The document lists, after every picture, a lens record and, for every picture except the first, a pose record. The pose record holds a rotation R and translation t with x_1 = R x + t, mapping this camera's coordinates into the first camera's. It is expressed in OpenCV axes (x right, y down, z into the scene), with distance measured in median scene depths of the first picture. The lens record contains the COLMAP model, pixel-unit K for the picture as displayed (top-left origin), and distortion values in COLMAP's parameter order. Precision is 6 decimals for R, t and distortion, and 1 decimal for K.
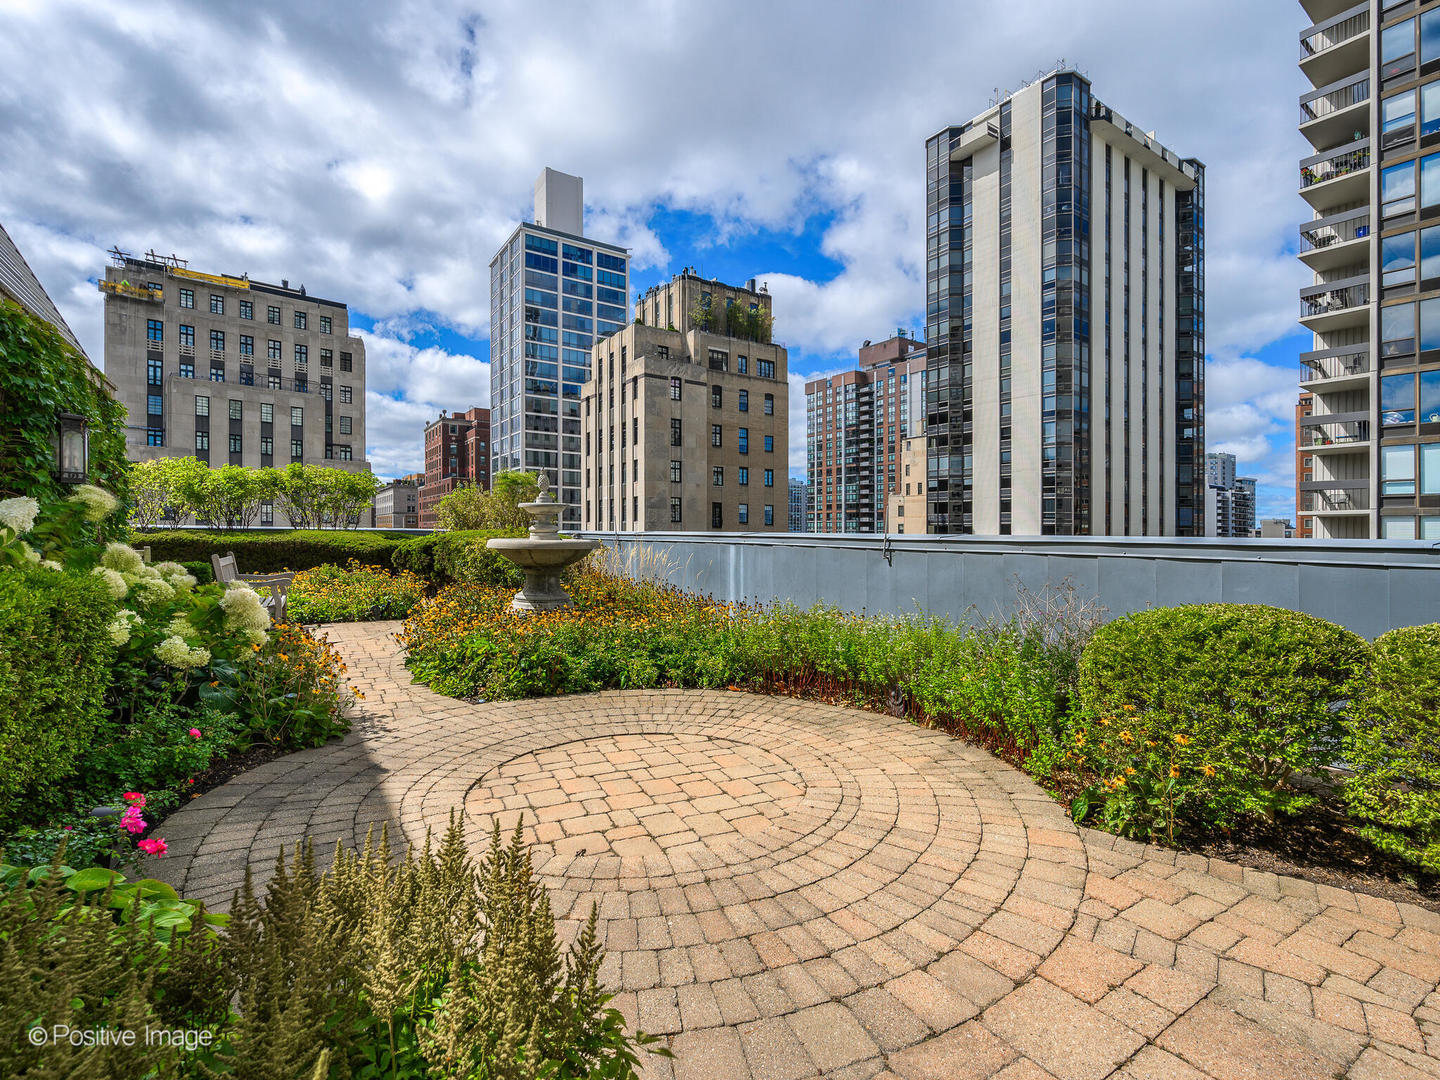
lens RADIAL K [[679.3, 0, 733.7], [0, 679.3, 538.1], [0, 0, 1]] dist [-0.000637, -0.000163]
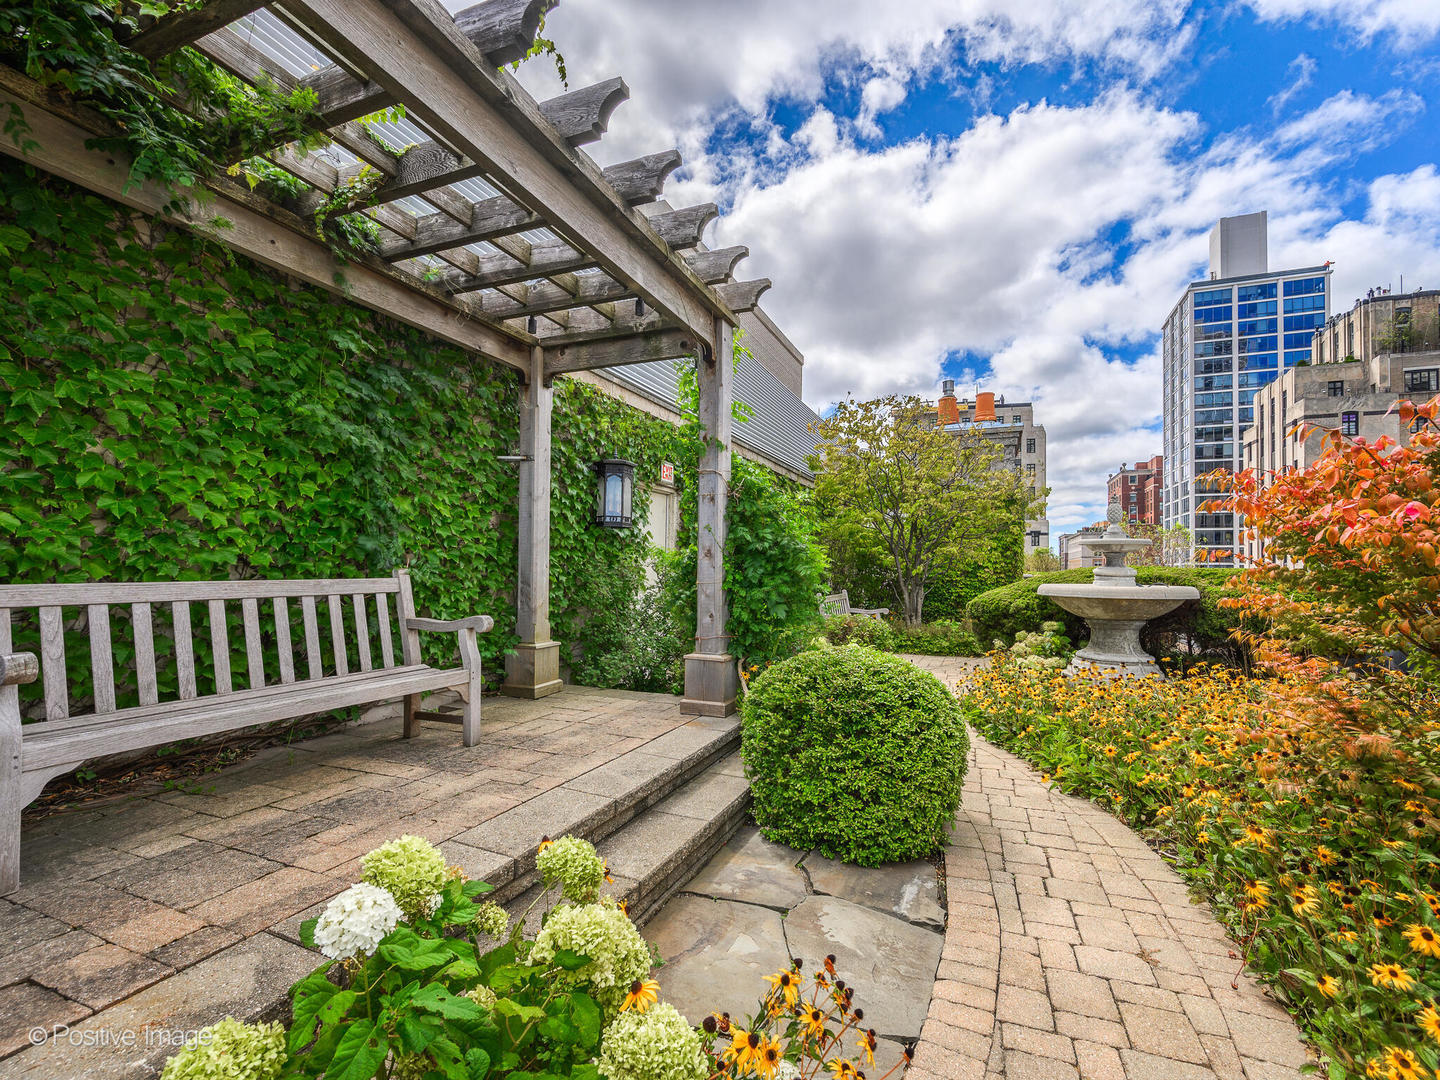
lens RADIAL K [[671.5, 0, 733.8], [0, 671.5, 595.6], [0, 0, 1]] dist [-0.003158, -0.001634]
pose [[0.569593, 0.027142, -0.821478, 0.190162], [-0.008789, 0.999599, 0.026934, 0.002578], [0.821880, -0.008121, 0.569603, -0.233355]]
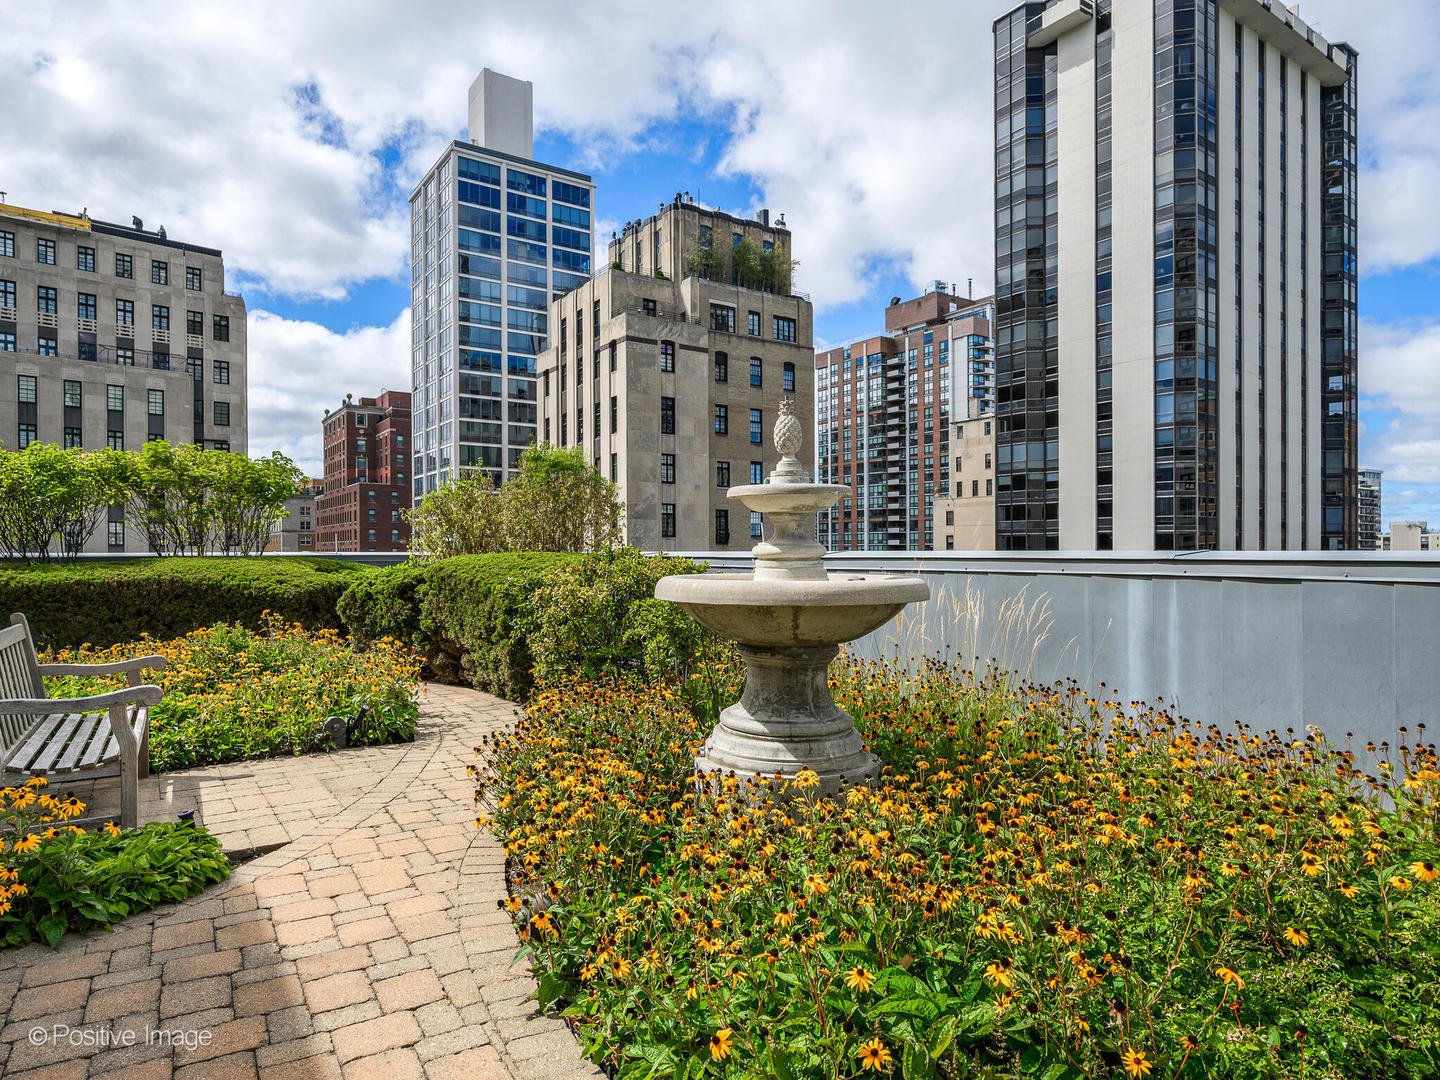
lens RADIAL K [[872.0, 0, 711.9], [0, 872.0, 545.7], [0, 0, 1]] dist [0.001697, -0.001305]
pose [[0.999882, -0.014955, -0.003652, -0.035222], [0.014905, 0.999800, -0.013336, -0.001101], [0.003851, 0.013280, 0.999904, 0.052889]]
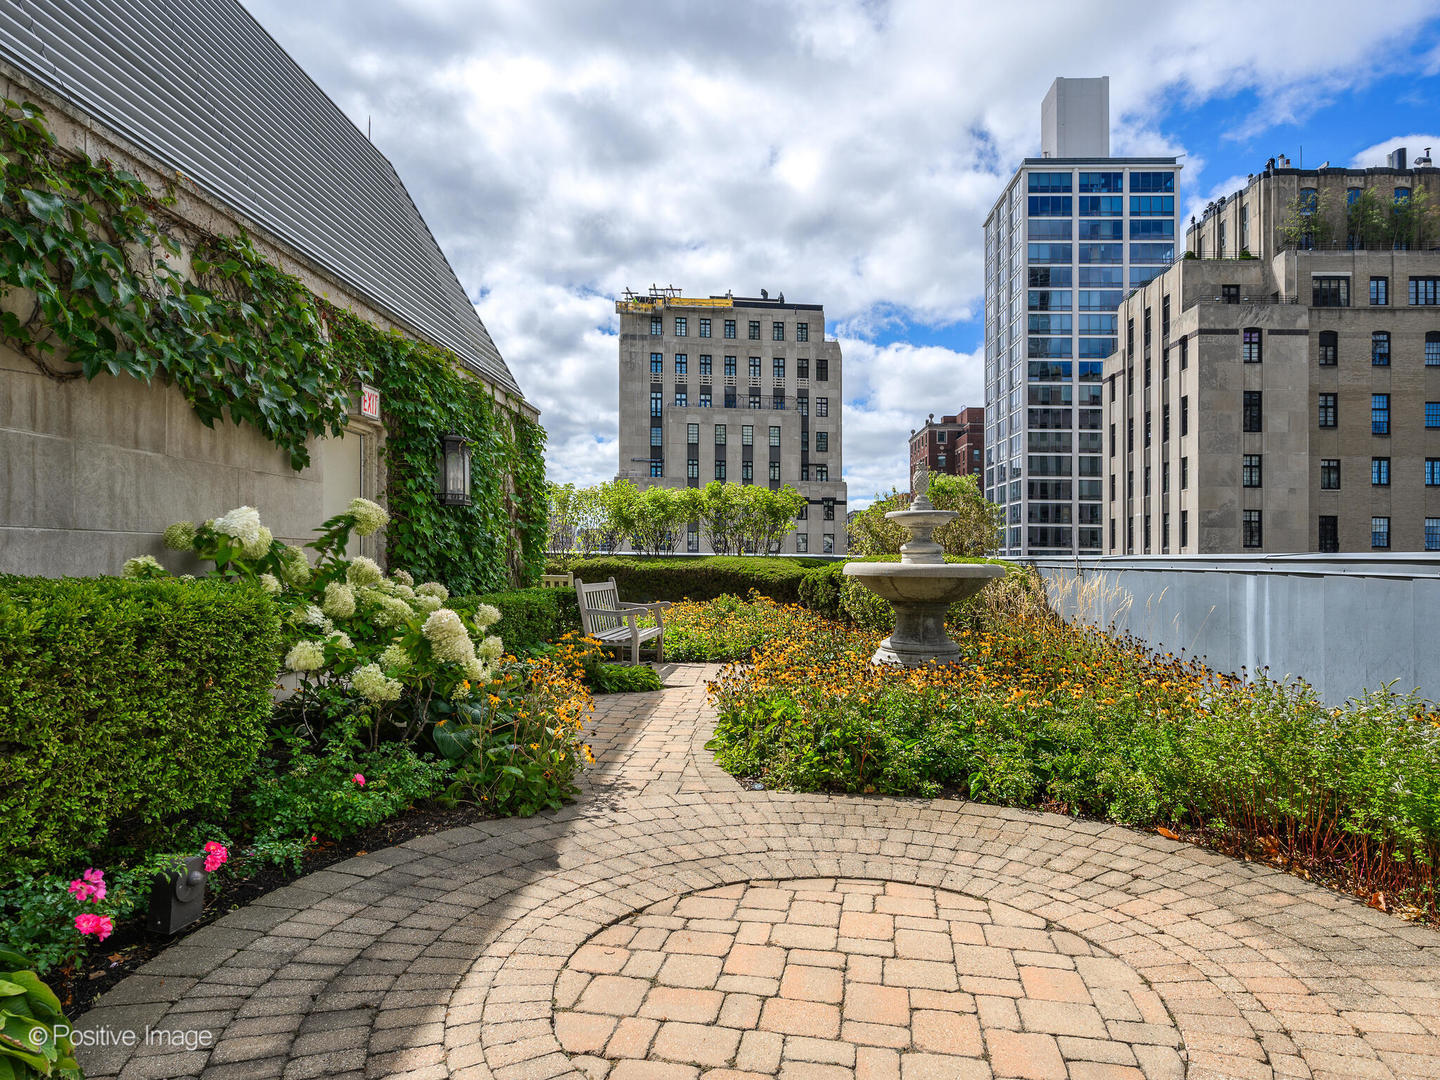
lens RADIAL K [[872.0, 0, 733.5], [0, 872.0, 563.2], [0, 0, 1]] dist [0.001697, -0.001305]
pose [[0.805867, 0.001116, -0.592096, 0.010351], [-0.006621, 0.999953, -0.007127, 0.001003], [0.592060, 0.009663, 0.805836, 0.018085]]
